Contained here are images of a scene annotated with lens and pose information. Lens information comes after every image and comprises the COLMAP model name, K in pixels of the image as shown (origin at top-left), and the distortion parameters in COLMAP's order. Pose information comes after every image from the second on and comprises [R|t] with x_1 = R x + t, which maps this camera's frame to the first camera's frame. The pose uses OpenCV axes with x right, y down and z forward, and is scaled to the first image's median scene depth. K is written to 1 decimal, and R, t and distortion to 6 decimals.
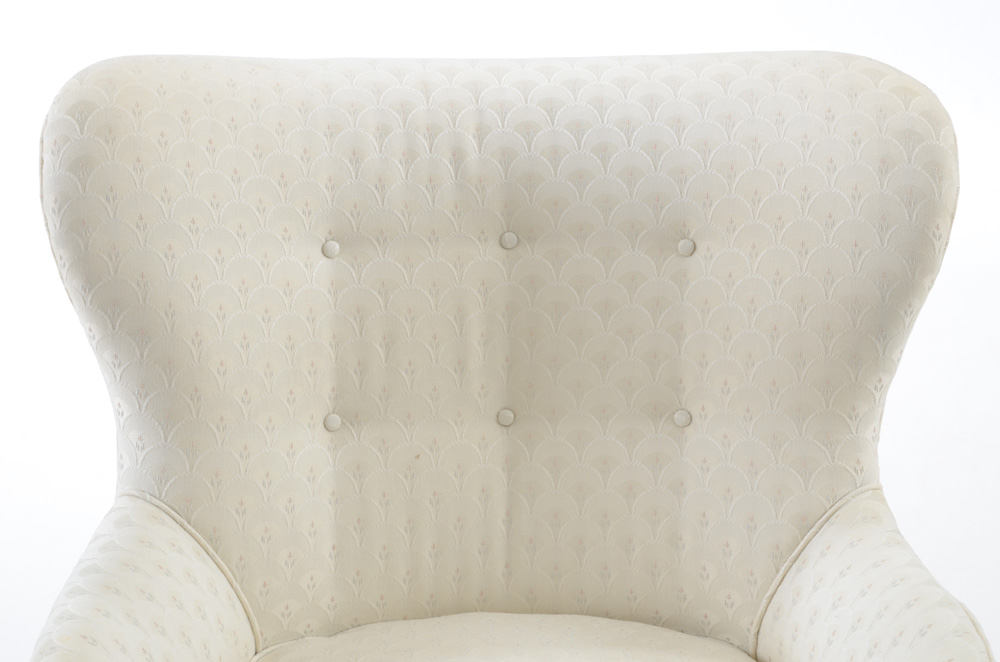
lens RADIAL K [[2135.2, 0, 499.8], [0, 2135.2, 332.3], [0, 0, 1]] dist [0.420824, 0.000000]
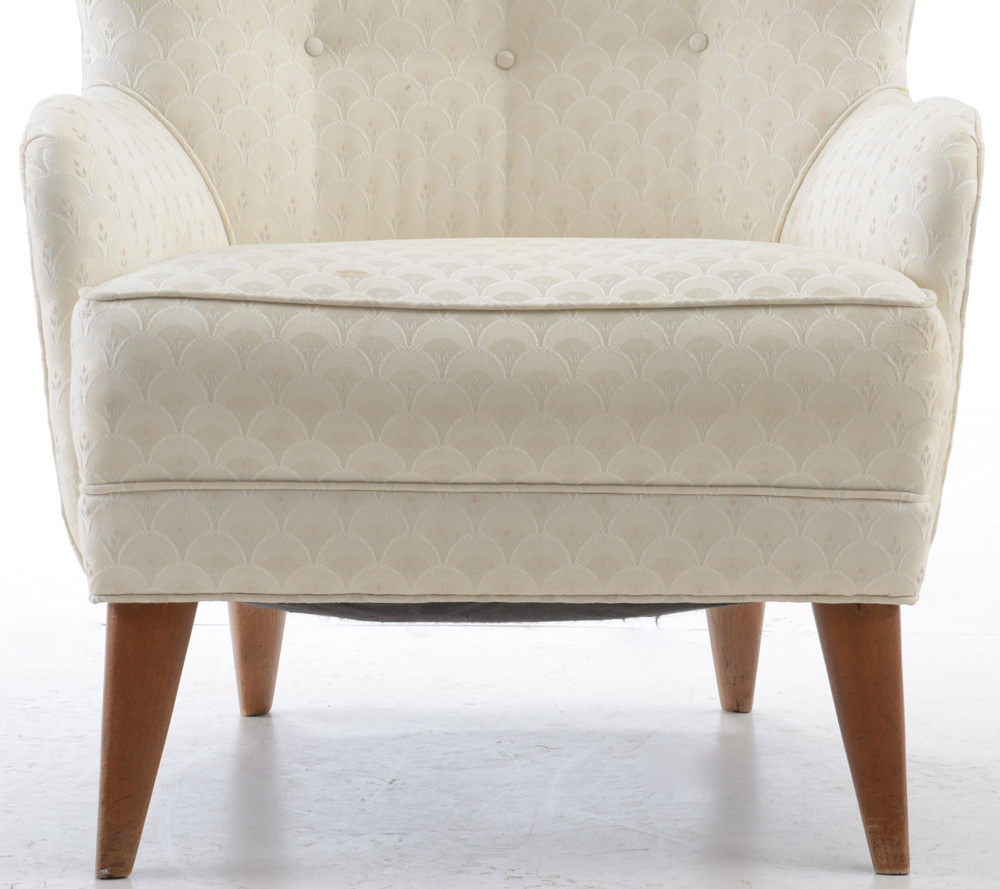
lens RADIAL K [[4427.9, 0, 563.4], [0, 4427.9, 426.3], [0, 0, 1]] dist [0.917689, 0.000000]
pose [[0.999972, -0.001773, 0.007303, 0.013940], [0.003252, 0.978163, -0.207813, 0.605975], [-0.006775, 0.207831, 0.978141, -0.839219]]
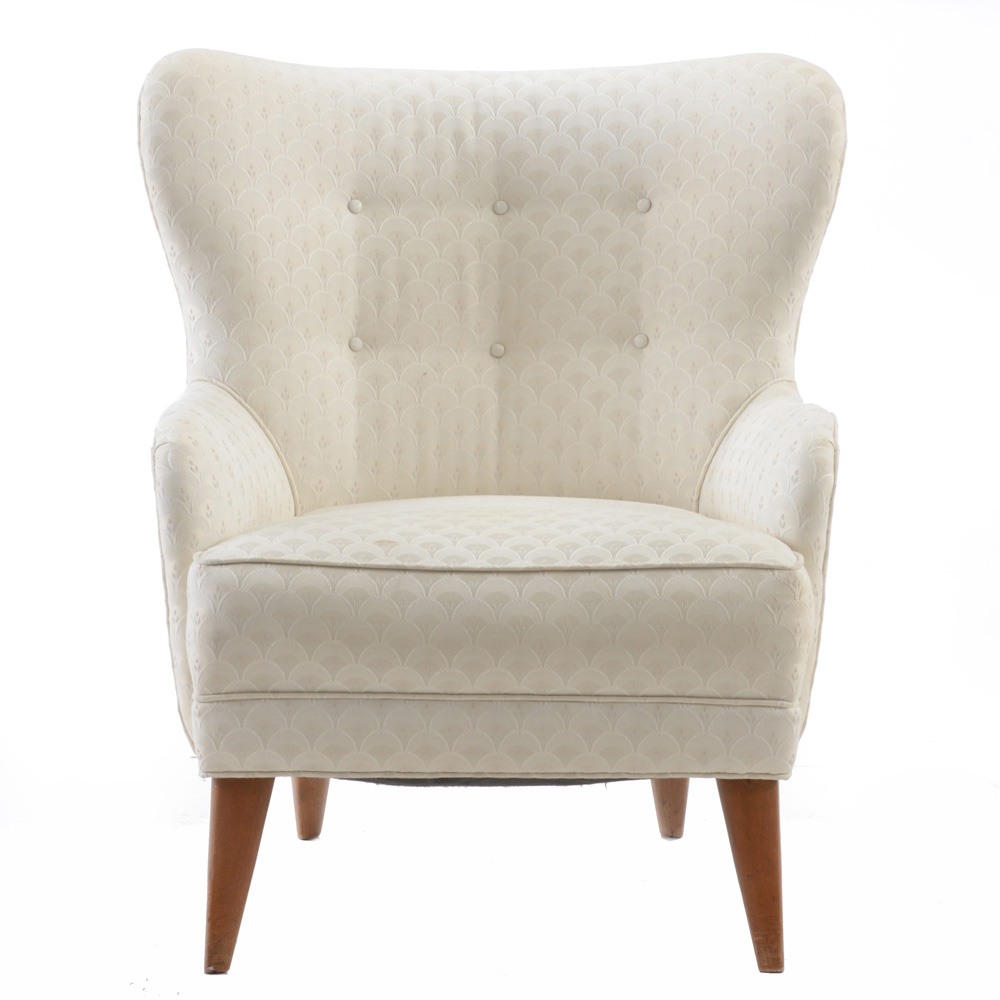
lens RADIAL K [[4738.8, 0, 528.8], [0, 4738.8, 458.4], [0, 0, 1]] dist [0.708834, 0.000000]
pose [[0.999997, 0.000267, -0.002371, 0.027914], [-0.000712, 0.981822, -0.189803, 0.632965], [0.002277, 0.189805, 0.981819, -1.682465]]
